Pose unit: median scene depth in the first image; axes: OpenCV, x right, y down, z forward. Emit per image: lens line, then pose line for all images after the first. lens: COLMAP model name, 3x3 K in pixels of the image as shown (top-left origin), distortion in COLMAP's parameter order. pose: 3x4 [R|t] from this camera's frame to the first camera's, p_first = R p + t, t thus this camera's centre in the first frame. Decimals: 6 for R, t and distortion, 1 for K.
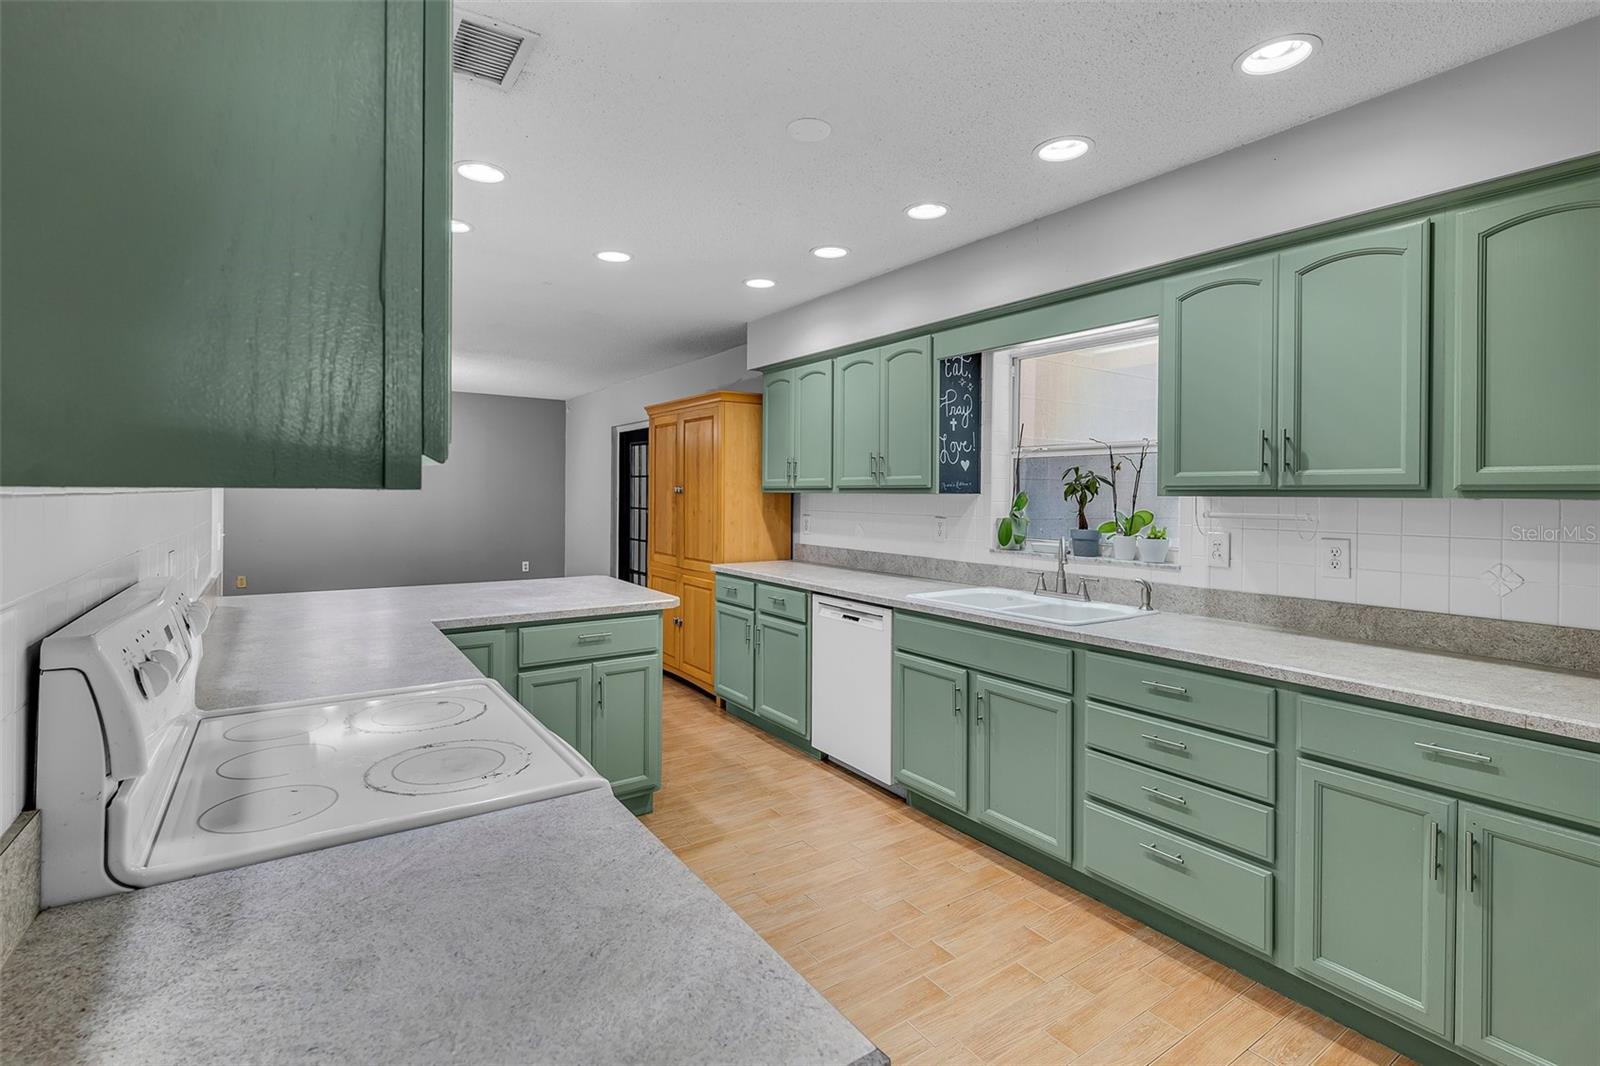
lens RADIAL K [[734.8, 0, 809.1], [0, 734.8, 492.0], [0, 0, 1]] dist [-0.000009, -0.000037]
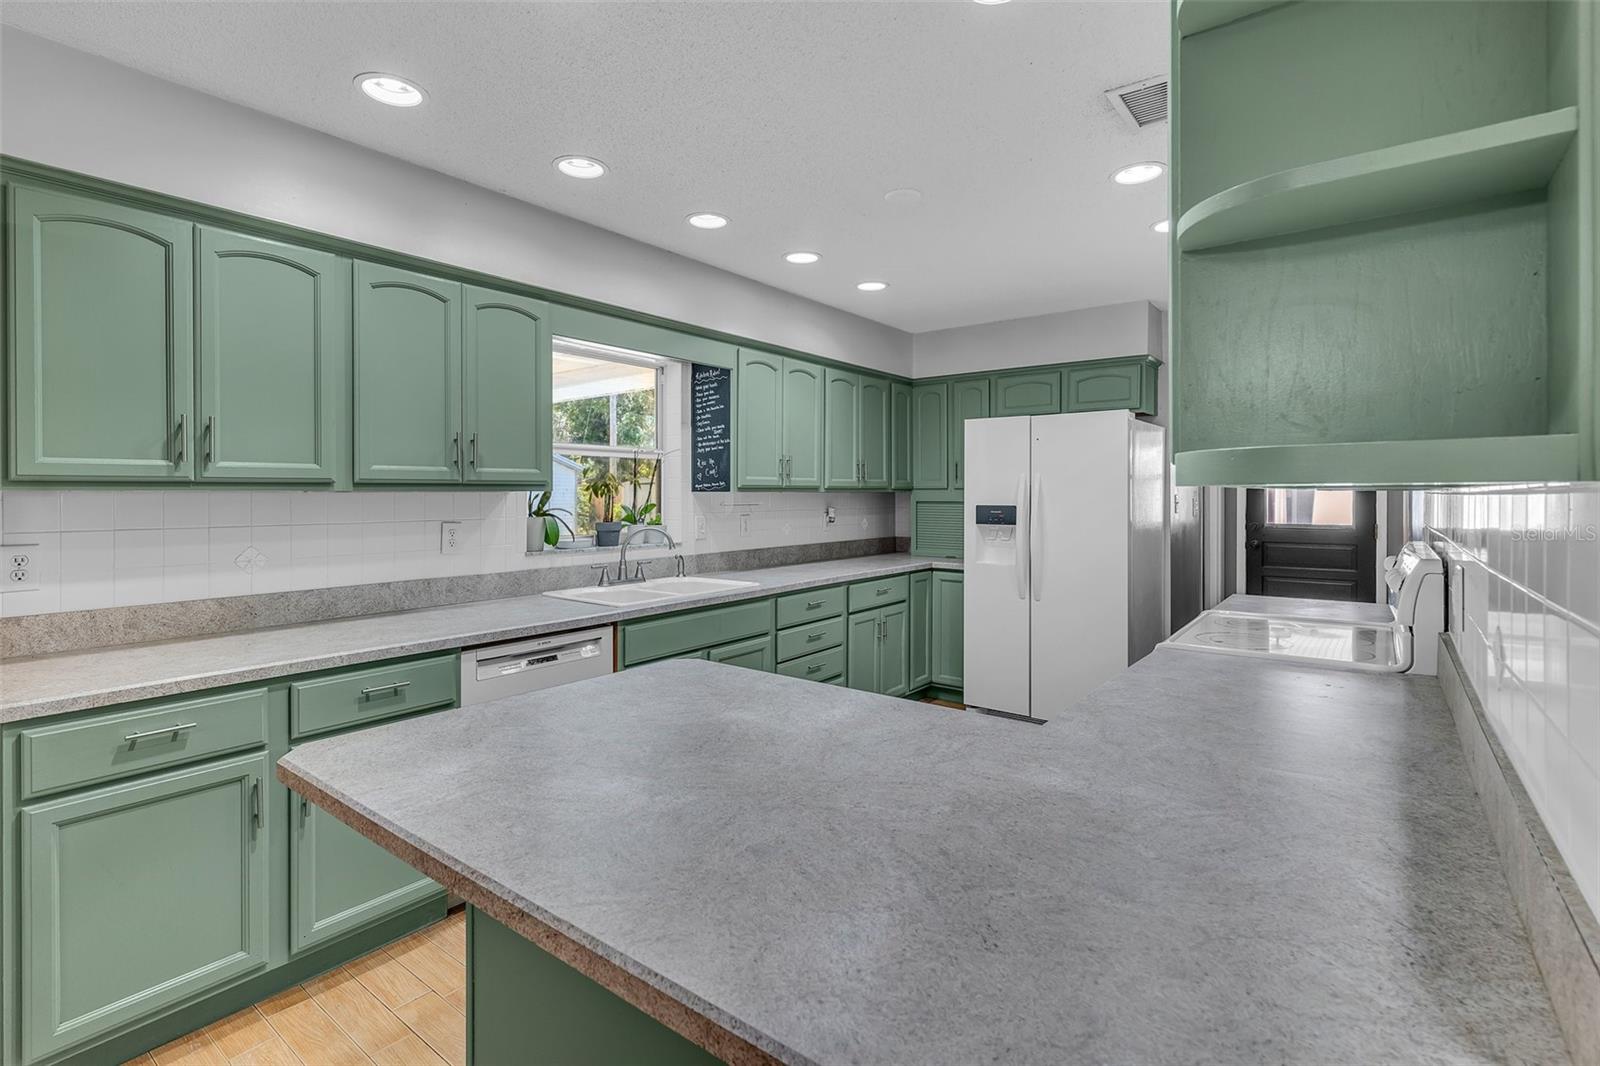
lens RADIAL K [[734.8, 0, 809.1], [0, 734.8, 492.0], [0, 0, 1]] dist [-0.000009, -0.000037]
pose [[-0.292170, -0.011282, 0.956300, -0.773557], [-0.006159, 0.999932, 0.009915, -0.007822], [-0.956346, -0.002993, -0.292220, 1.019402]]
